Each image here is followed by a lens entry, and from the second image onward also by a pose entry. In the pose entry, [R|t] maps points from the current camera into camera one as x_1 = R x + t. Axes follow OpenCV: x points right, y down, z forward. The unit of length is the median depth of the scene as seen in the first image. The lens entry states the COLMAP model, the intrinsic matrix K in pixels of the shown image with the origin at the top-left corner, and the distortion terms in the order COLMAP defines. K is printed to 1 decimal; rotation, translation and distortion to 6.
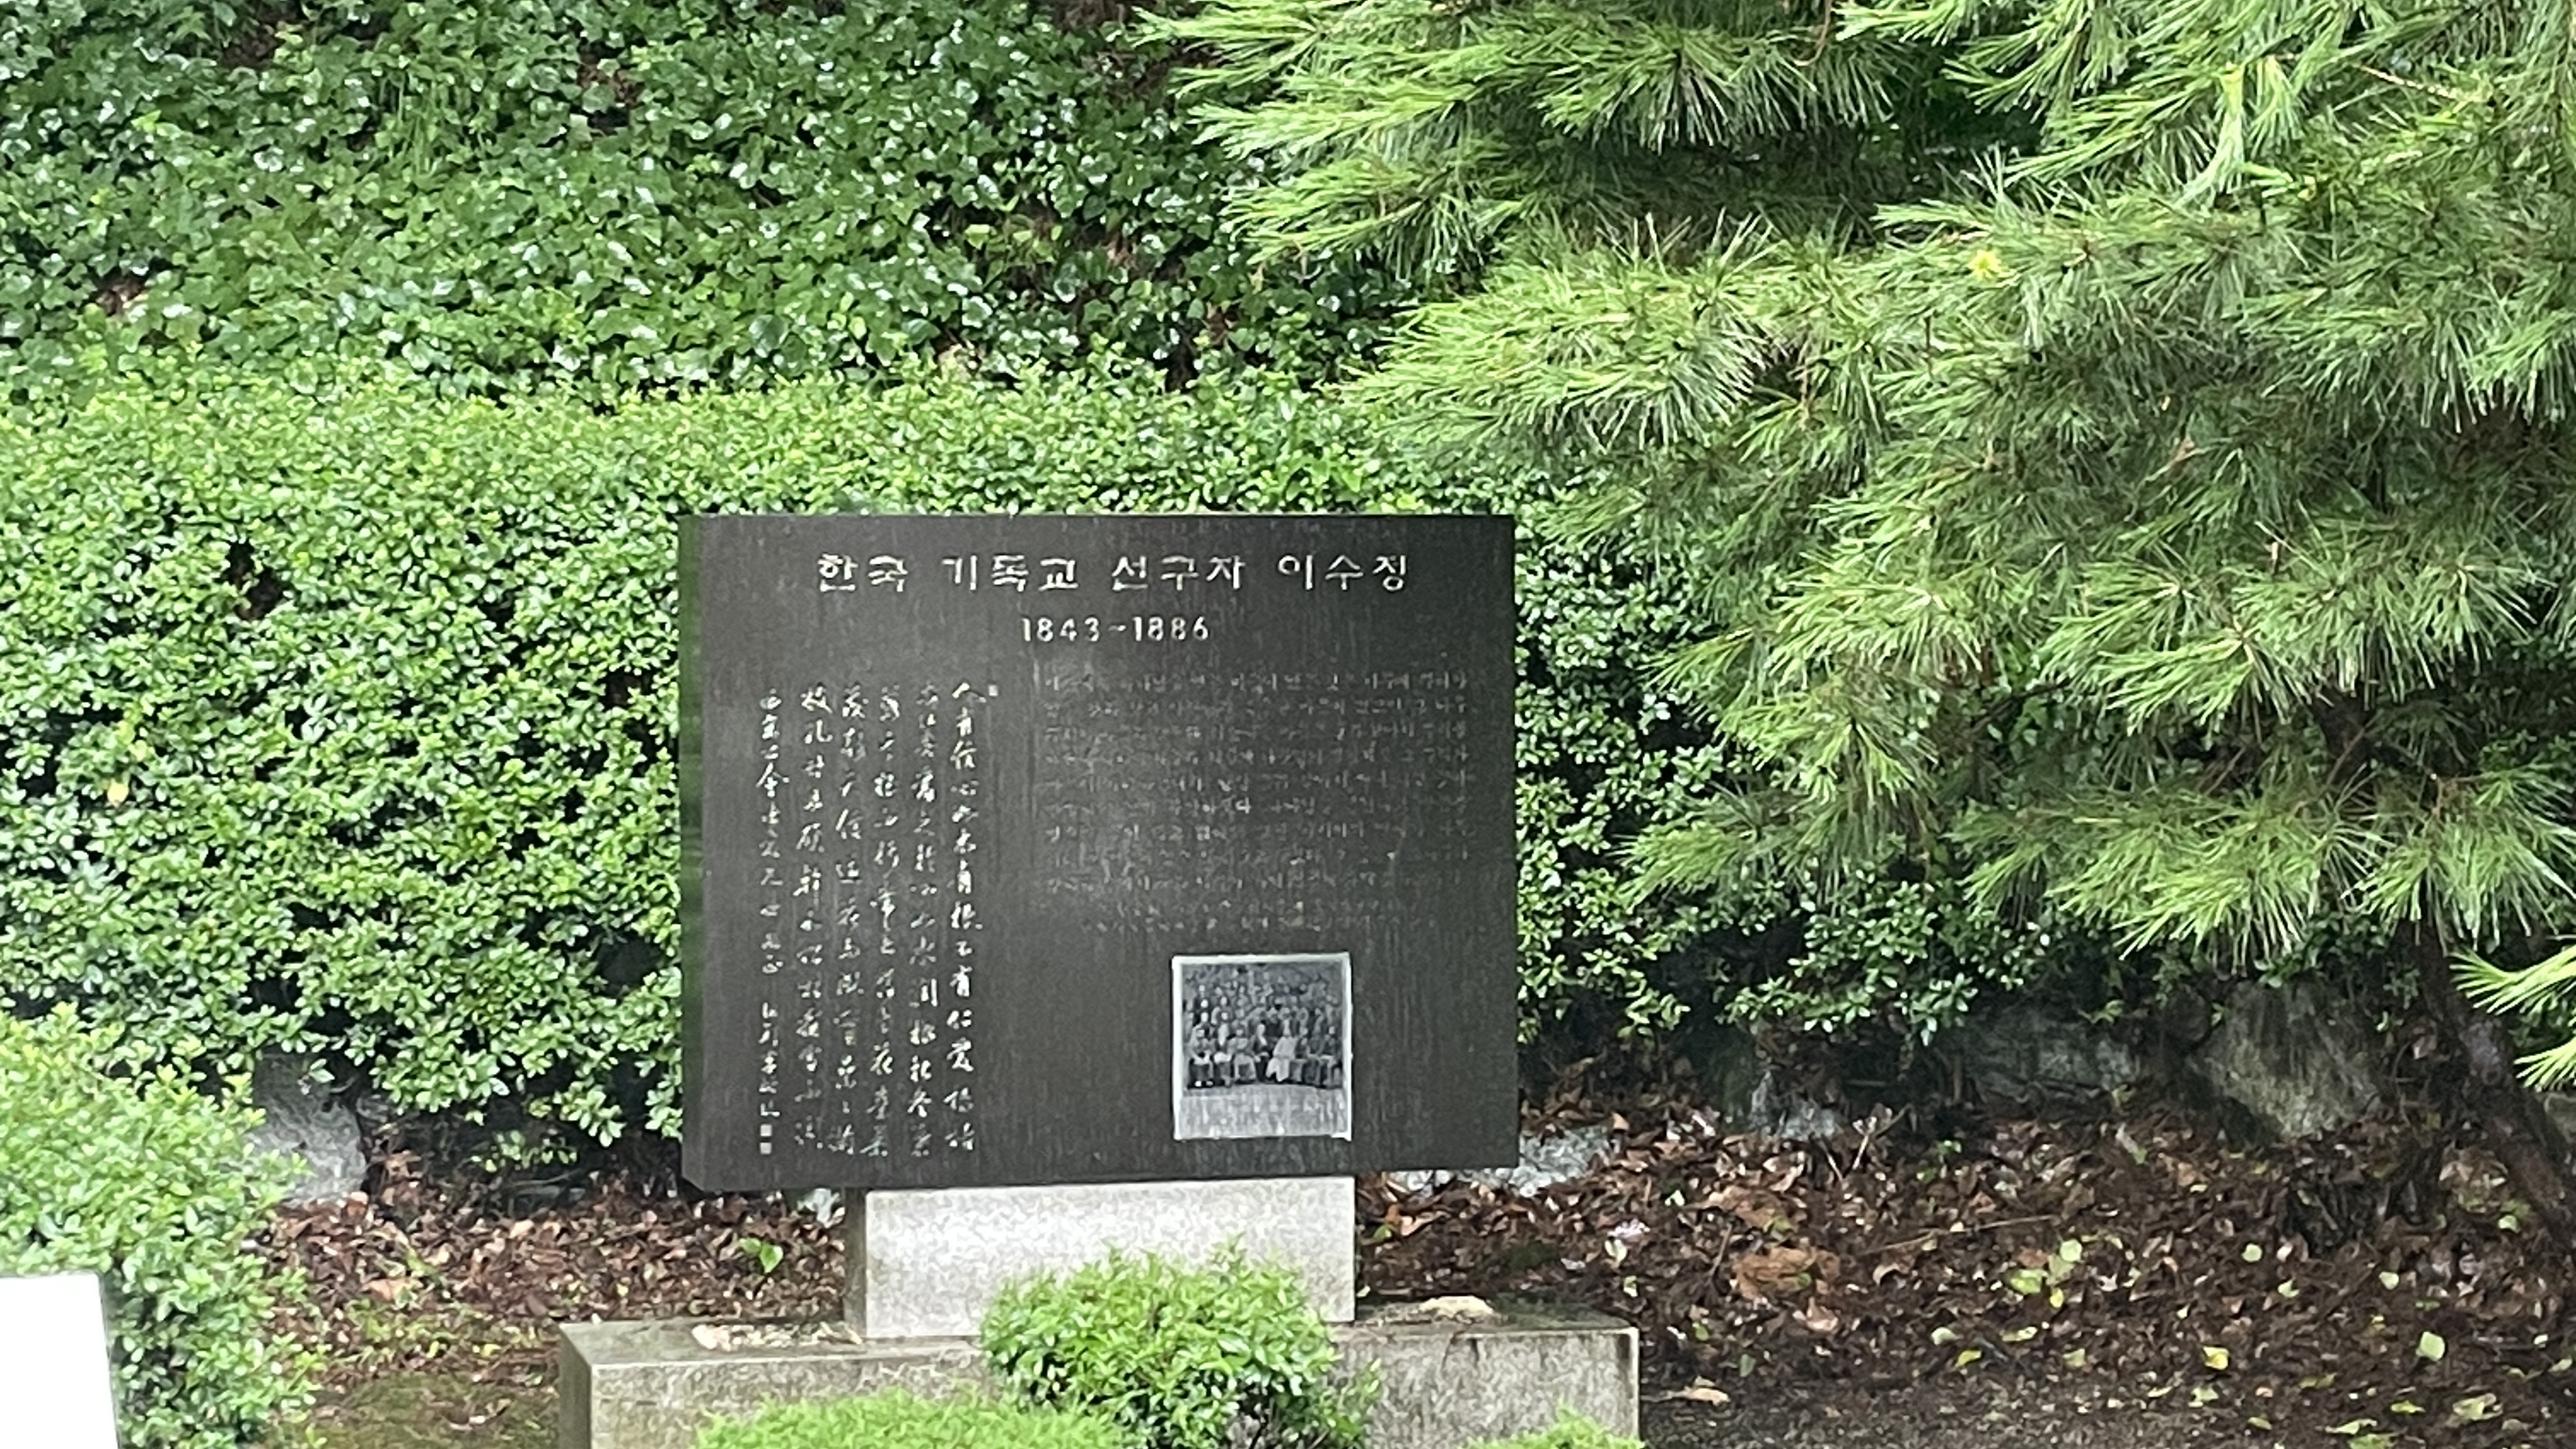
lens RADIAL K [[5264.9, 0, 1288.0], [0, 5264.9, 724.5], [0, 0, 1]] dist [0.069740, -0.063131]
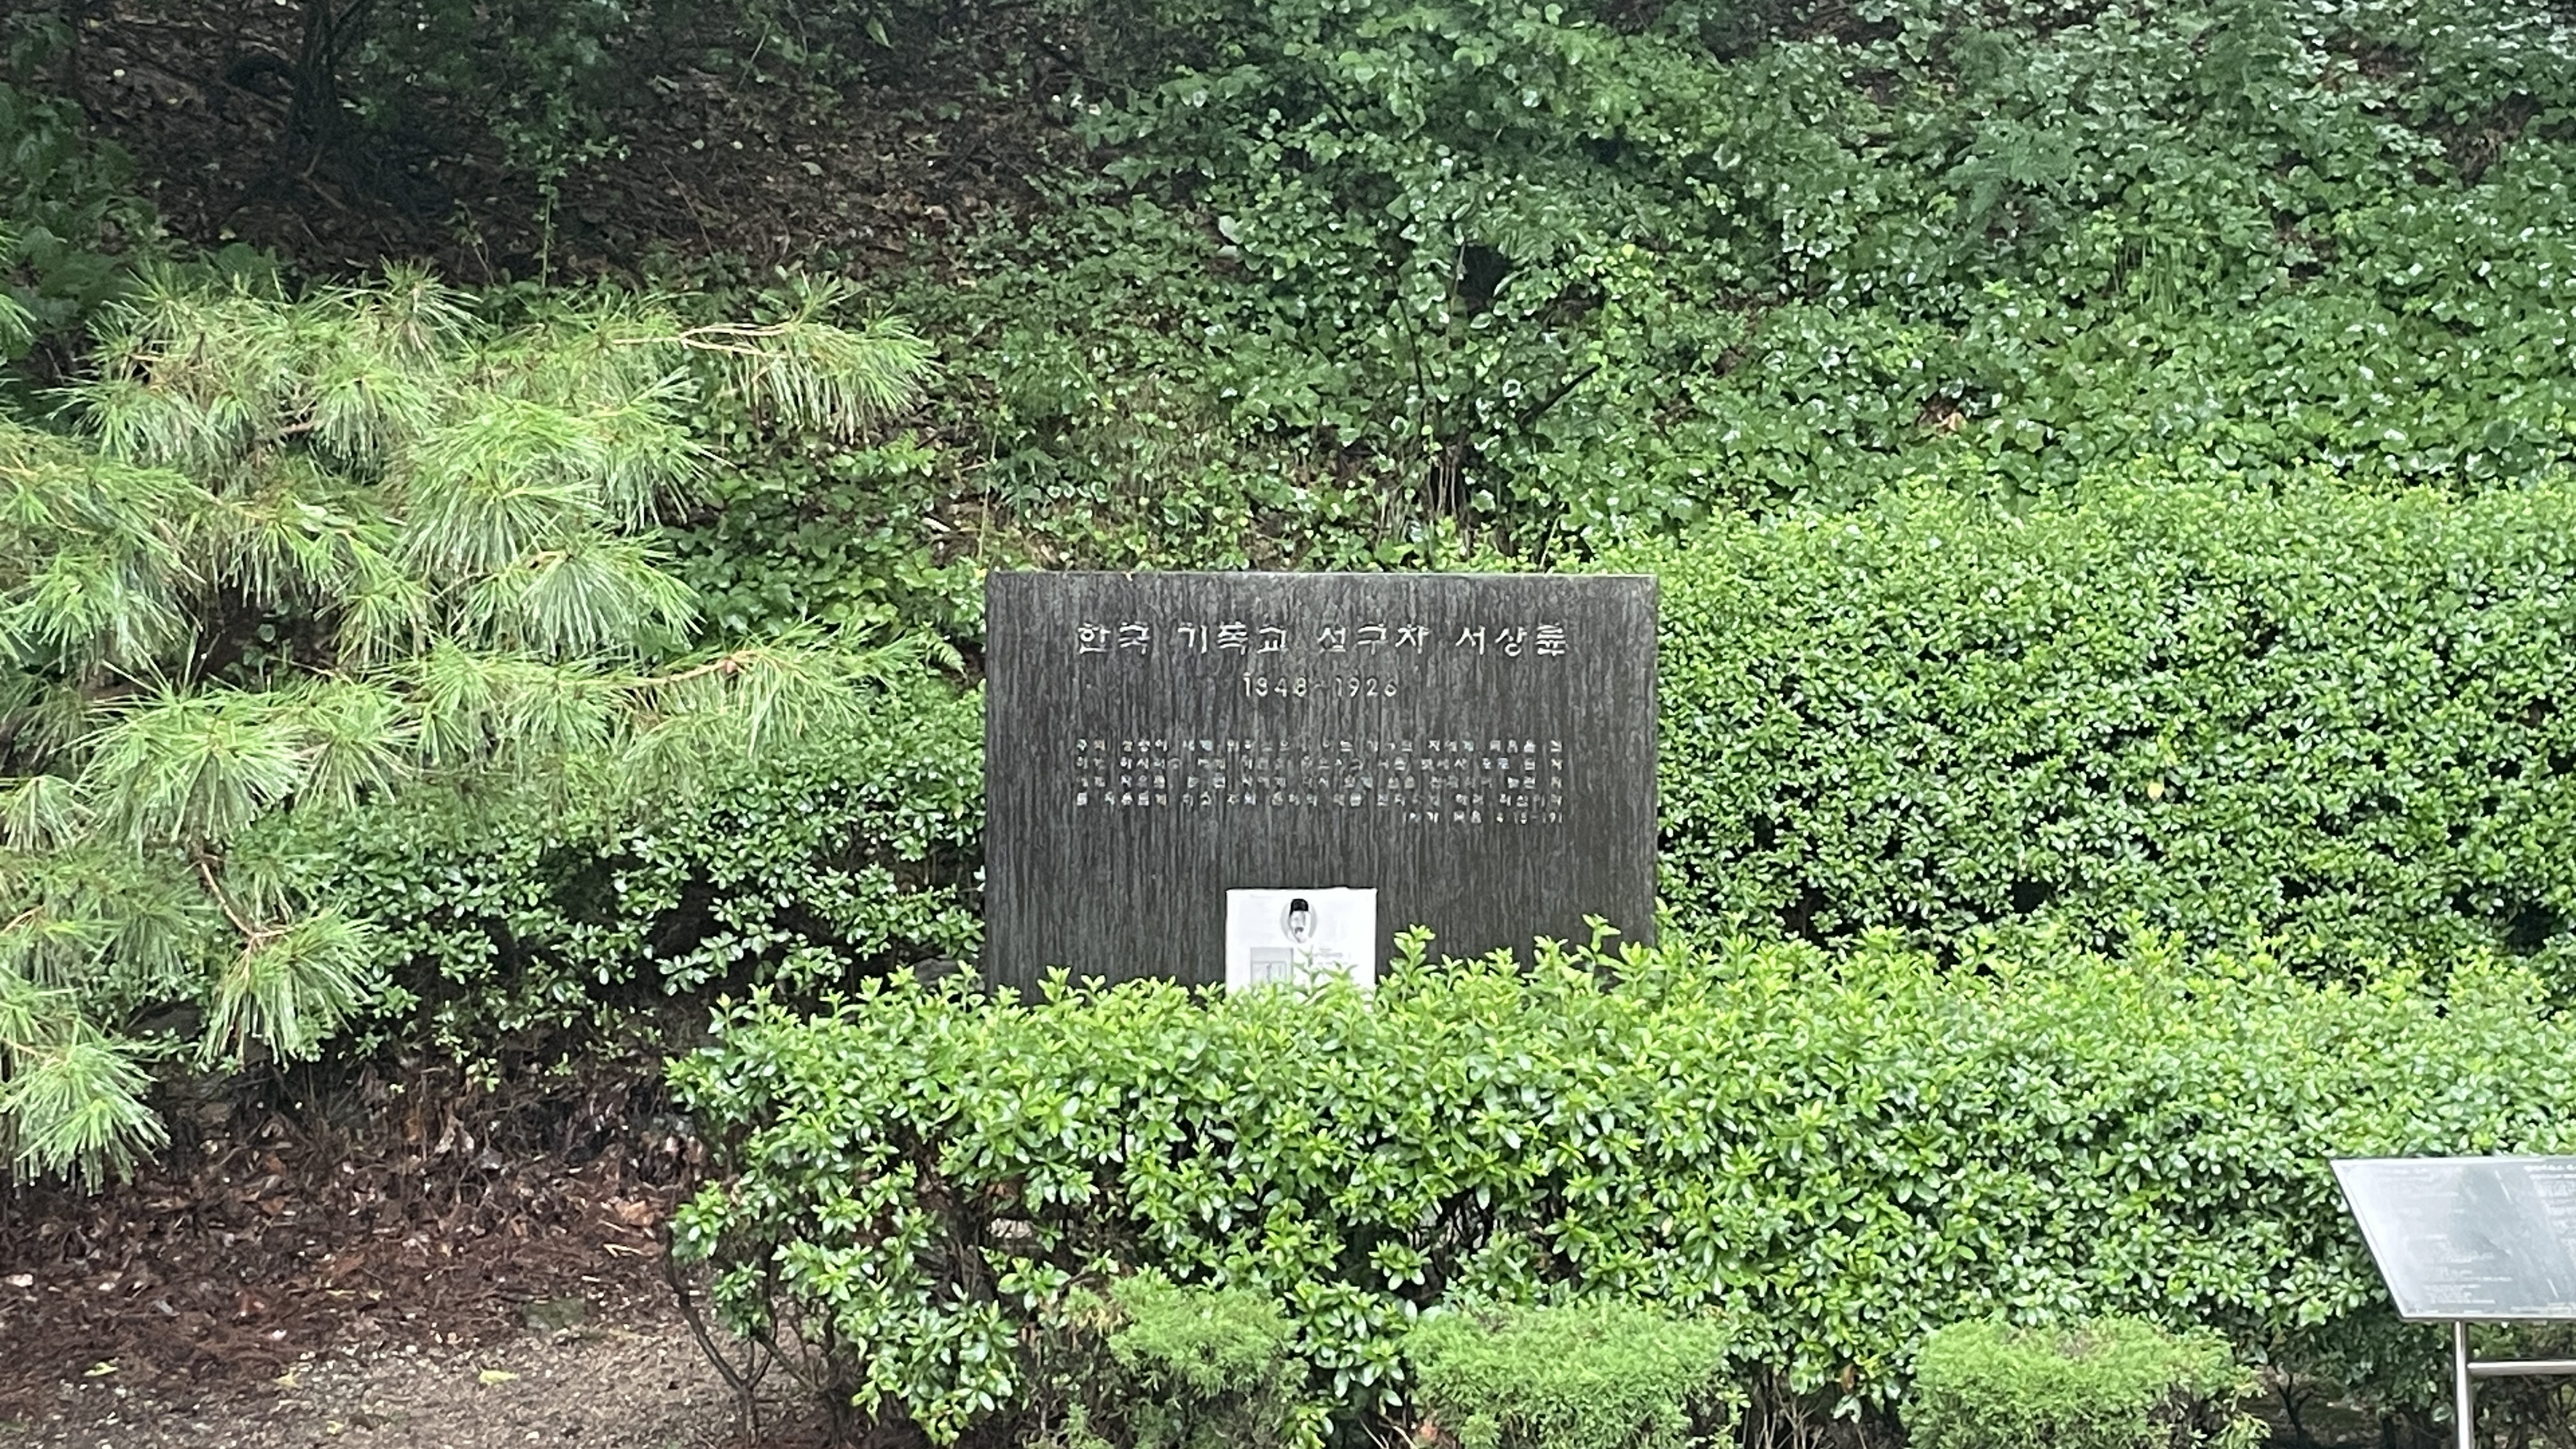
lens RADIAL K [[4059.0, 0, 1288.0], [0, 4059.0, 724.5], [0, 0, 1]] dist [0.000379, -0.009680]
pose [[0.962589, 0.006901, -0.270877, -0.153404], [-0.008118, 0.999961, -0.003375, 0.001707], [0.270843, 0.005448, 0.962608, -0.027887]]
